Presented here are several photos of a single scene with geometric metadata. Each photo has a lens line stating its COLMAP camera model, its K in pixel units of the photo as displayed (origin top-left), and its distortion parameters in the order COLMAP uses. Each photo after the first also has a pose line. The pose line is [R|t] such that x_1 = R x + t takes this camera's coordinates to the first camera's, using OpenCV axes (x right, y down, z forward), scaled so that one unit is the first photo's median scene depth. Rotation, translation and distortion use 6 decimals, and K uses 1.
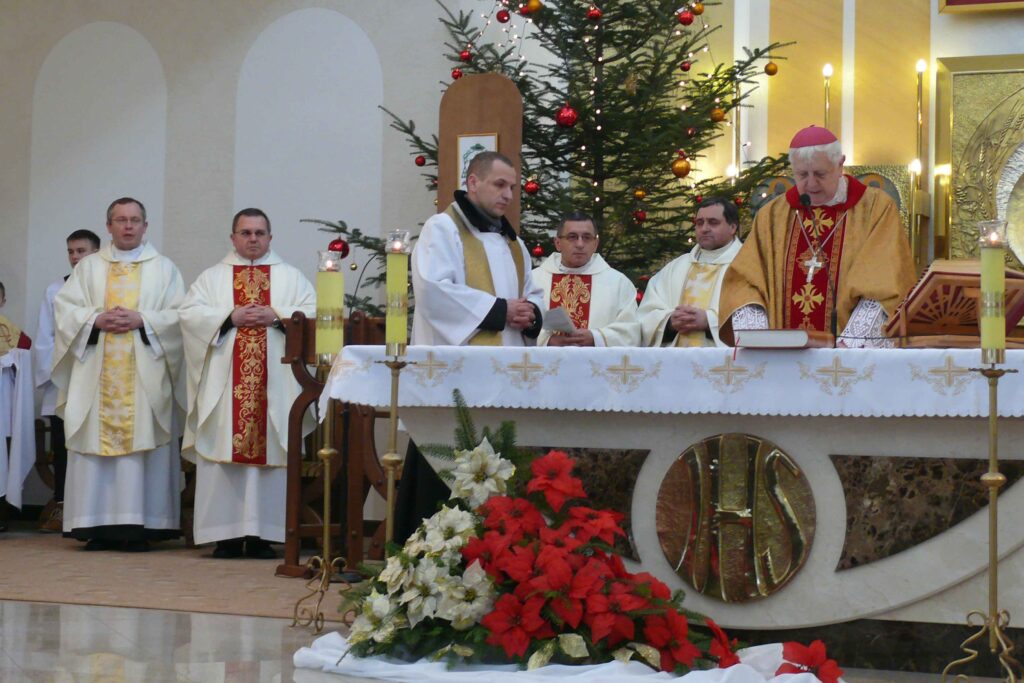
lens RADIAL K [[1997.6, 0, 603.7], [0, 1997.6, 318.0], [0, 0, 1]] dist [-0.041933, -0.012807]
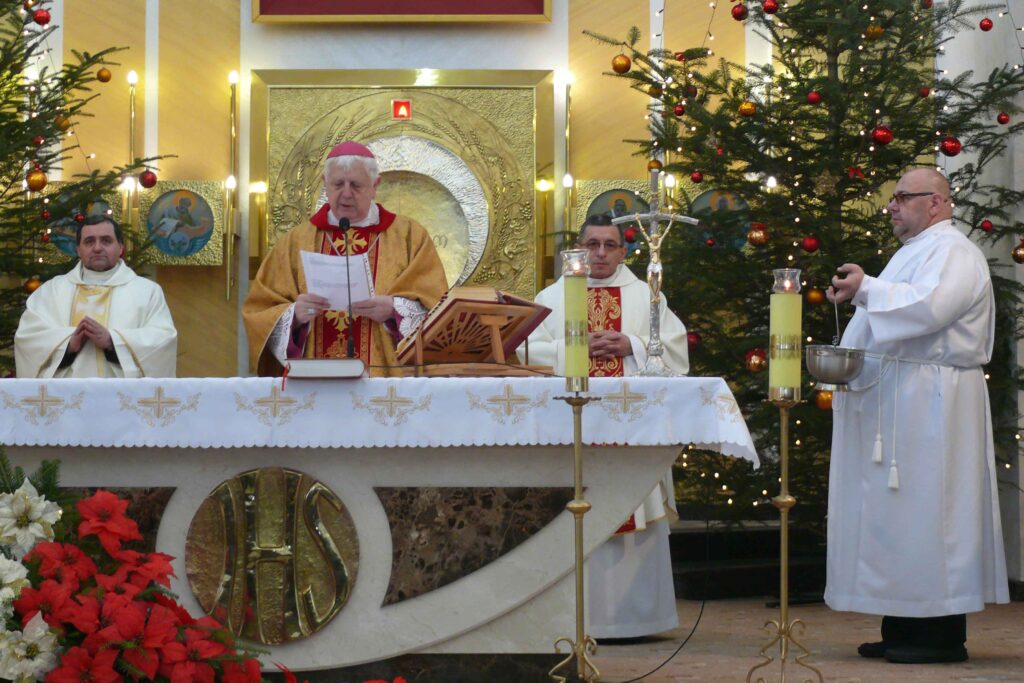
lens RADIAL K [[2154.1, 0, 512.0], [0, 2154.1, 341.5], [0, 0, 1]] dist [-0.009875, 0.466791]
pose [[0.929098, -0.002570, 0.369825, -0.214421], [0.002400, 0.999997, 0.000918, -0.003249], [-0.369826, 0.000034, 0.929101, -0.000402]]
